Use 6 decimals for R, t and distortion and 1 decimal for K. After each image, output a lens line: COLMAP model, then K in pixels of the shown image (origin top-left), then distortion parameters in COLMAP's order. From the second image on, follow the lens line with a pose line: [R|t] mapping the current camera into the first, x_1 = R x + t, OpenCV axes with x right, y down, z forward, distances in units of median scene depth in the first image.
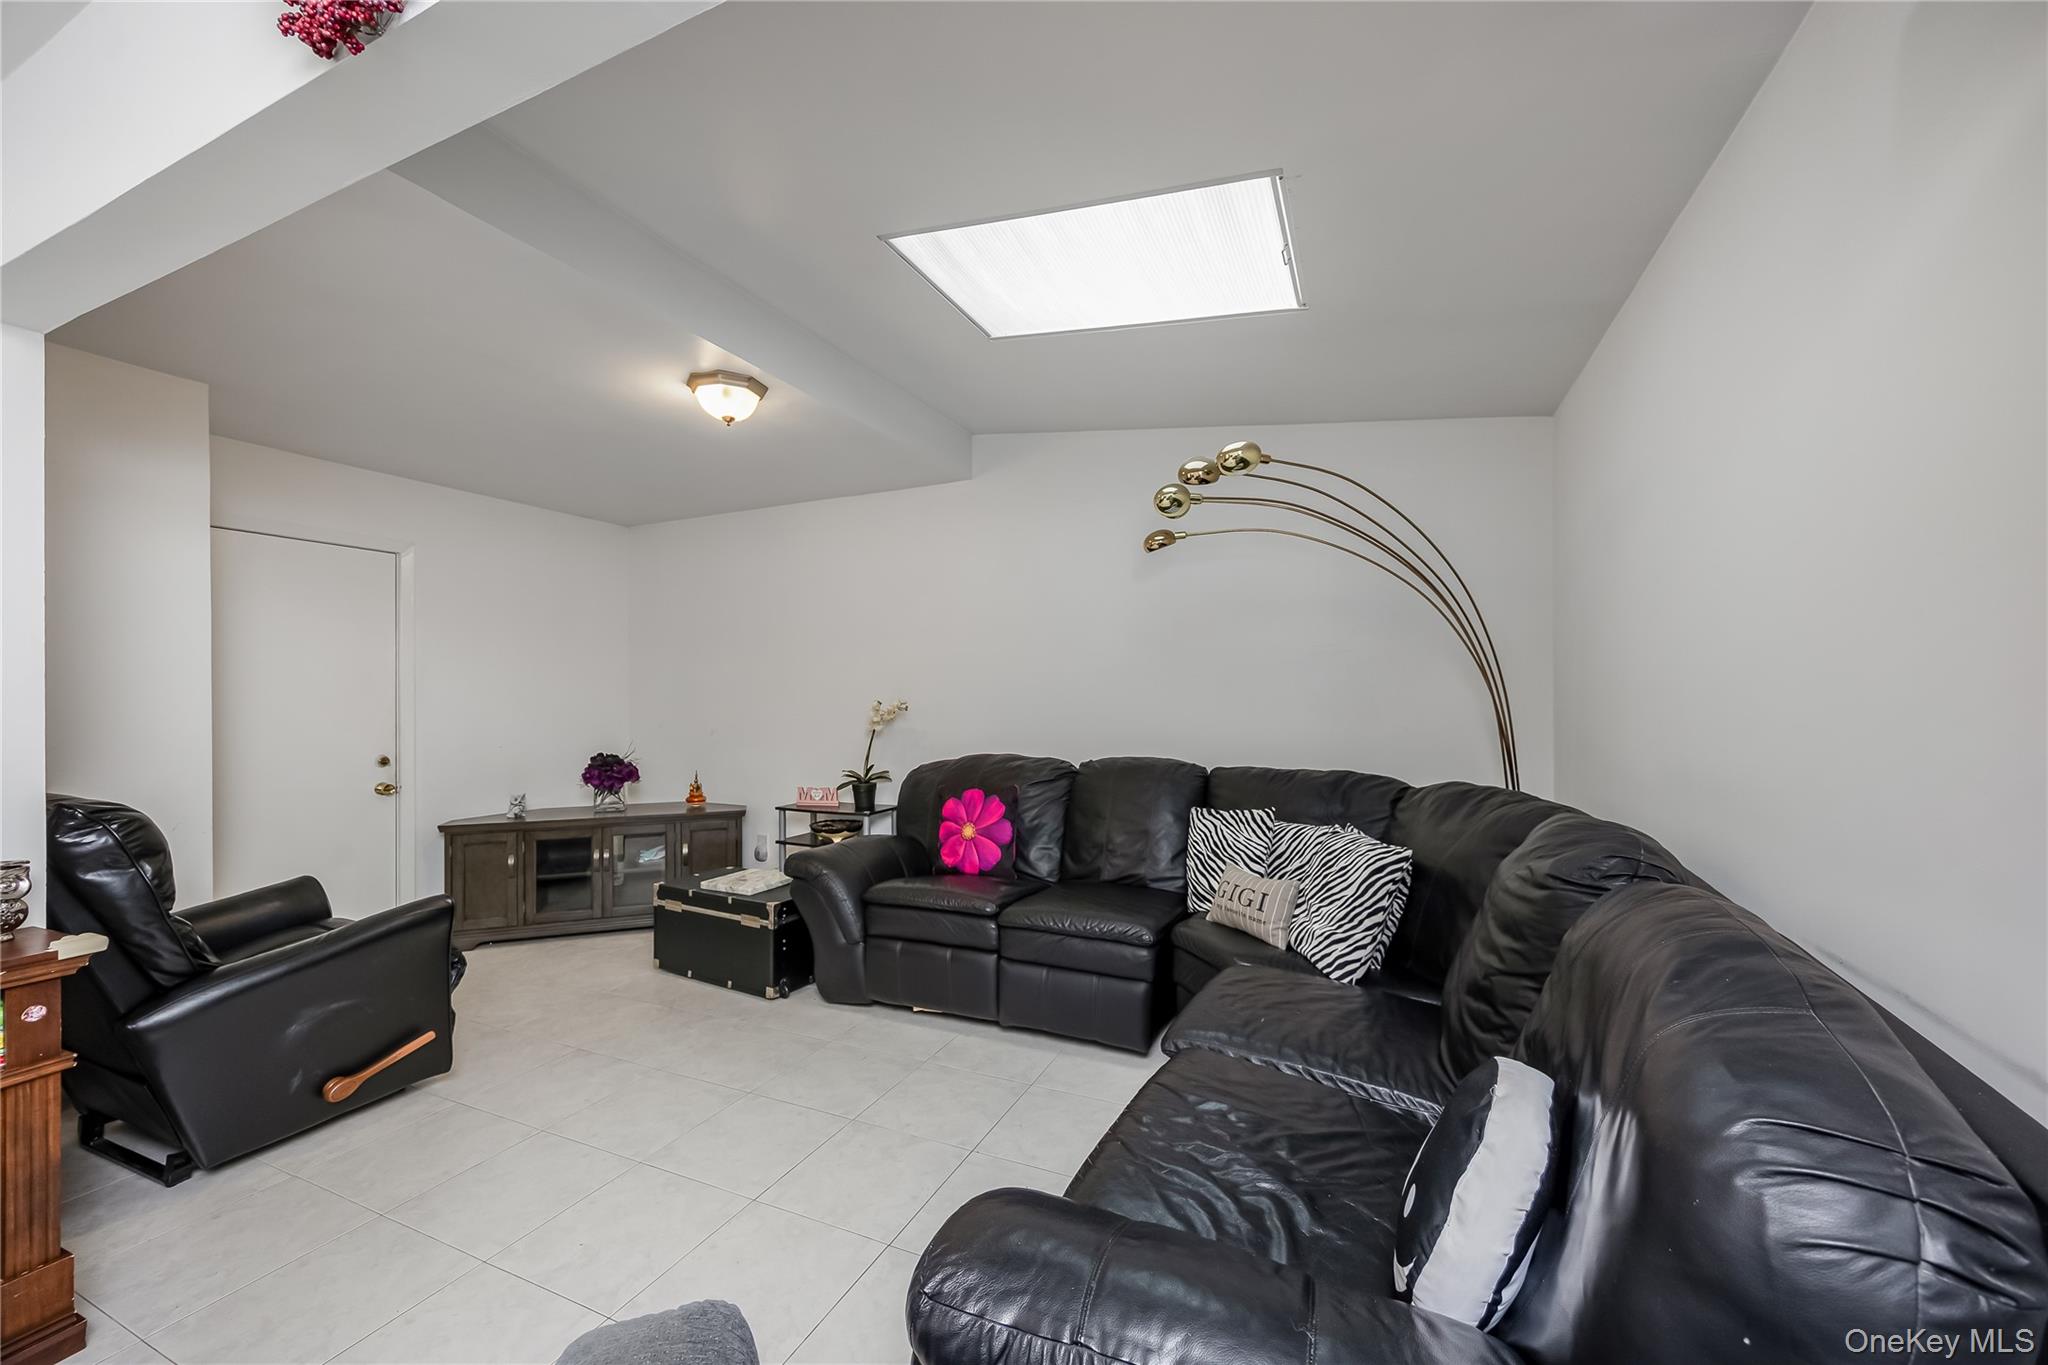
lens RADIAL K [[790.1, 0, 1024.3], [0, 790.1, 696.1], [0, 0, 1]] dist [-0.003249, -0.000339]
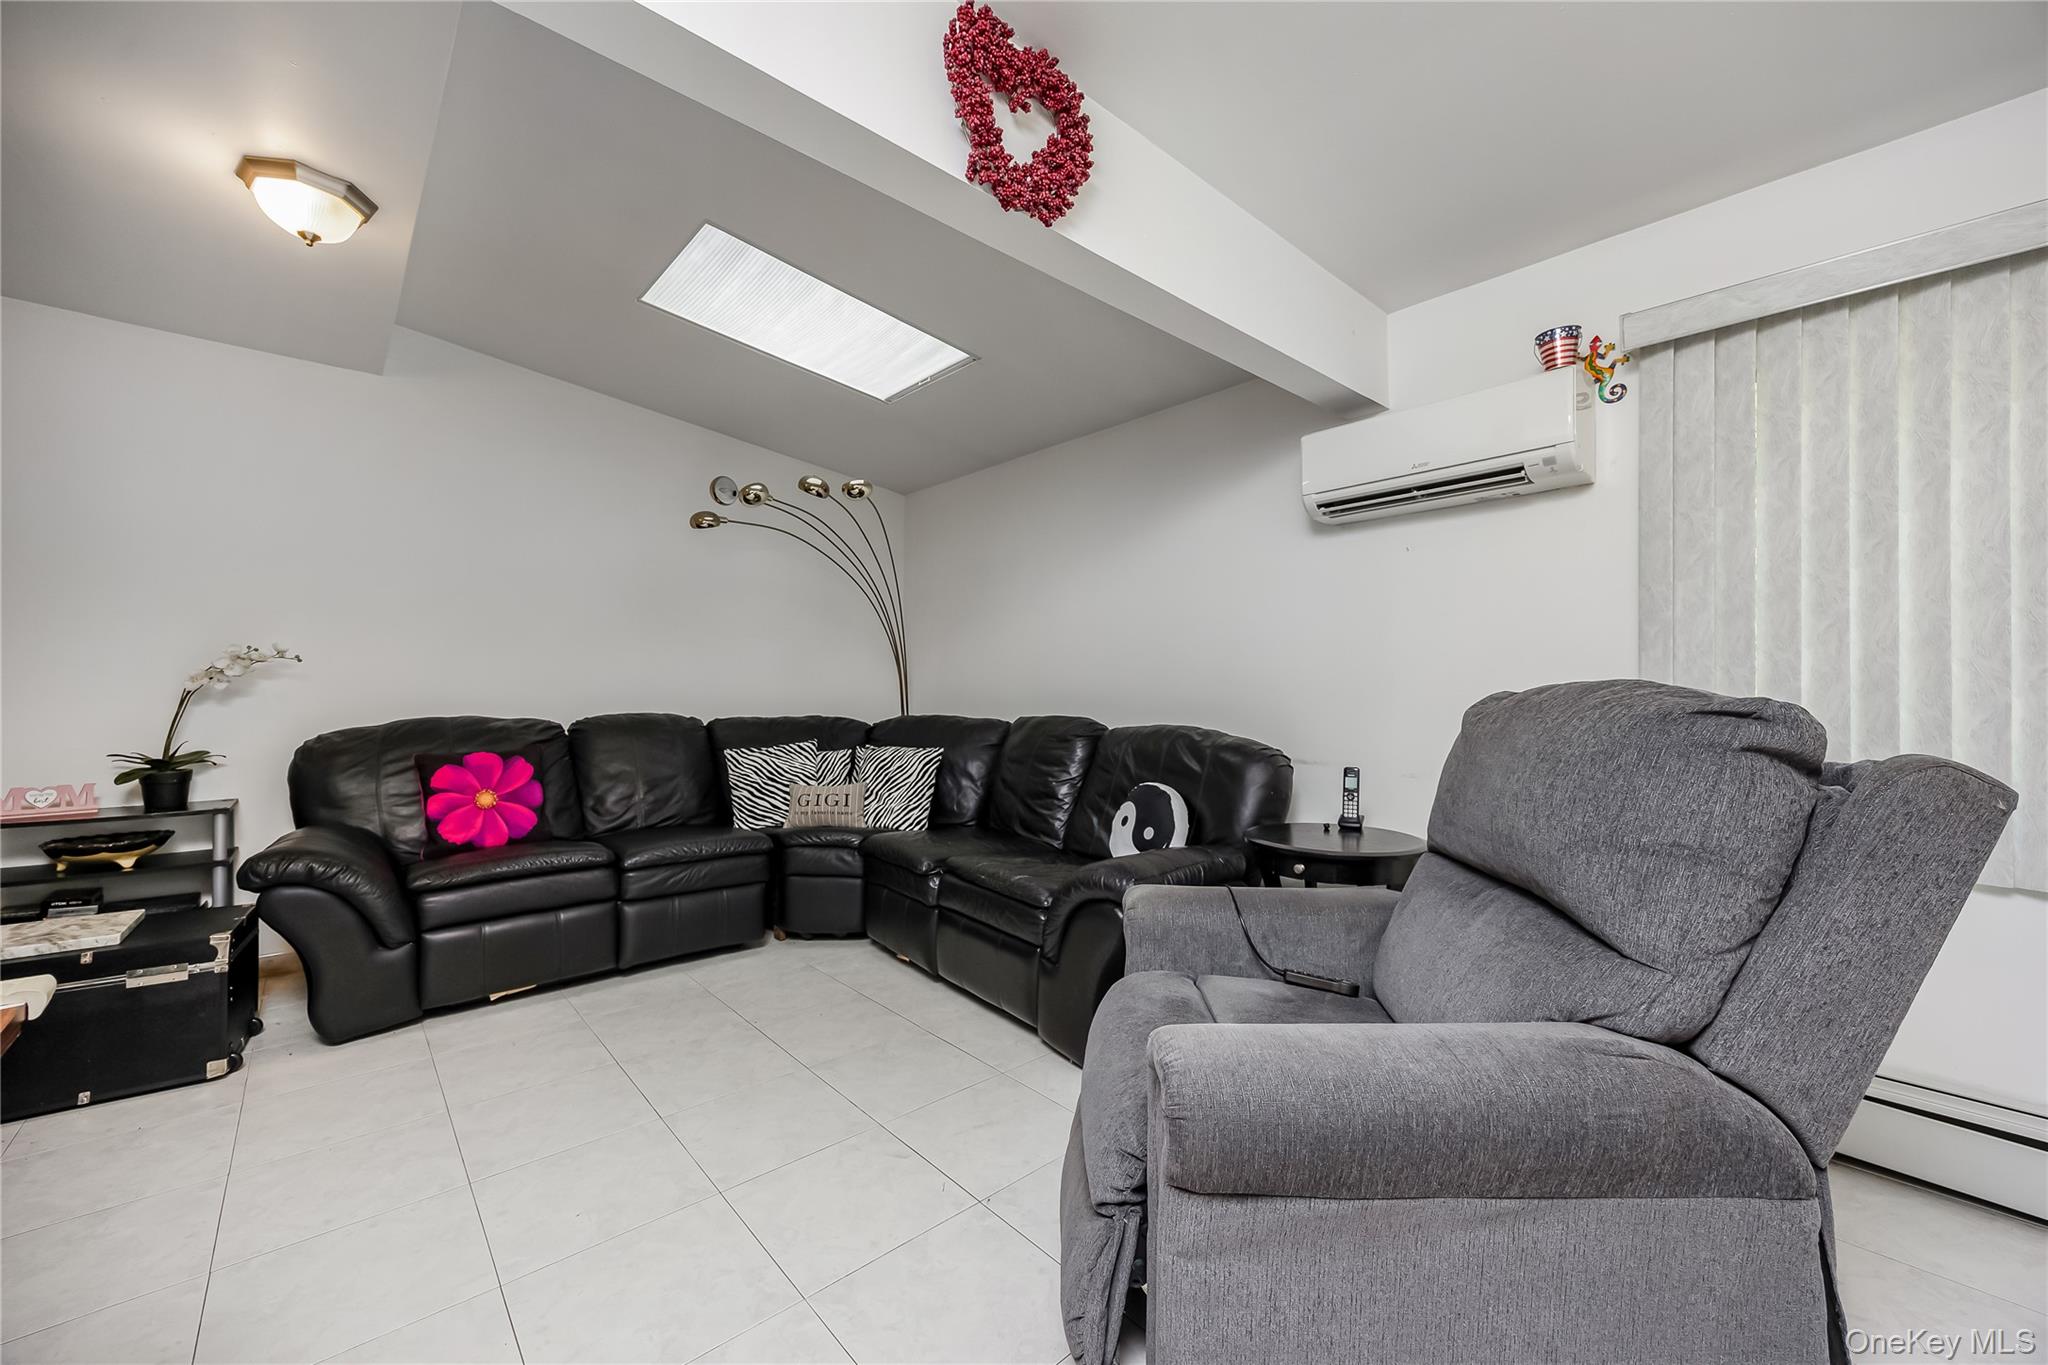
lens RADIAL K [[790.1, 0, 1038.0], [0, 790.1, 691.2], [0, 0, 1]] dist [-0.003249, -0.000339]
pose [[0.387765, 0.009638, 0.921708, -0.699372], [-0.007983, 0.999943, -0.007098, 0.056586], [-0.921724, -0.004606, 0.387820, 0.102321]]
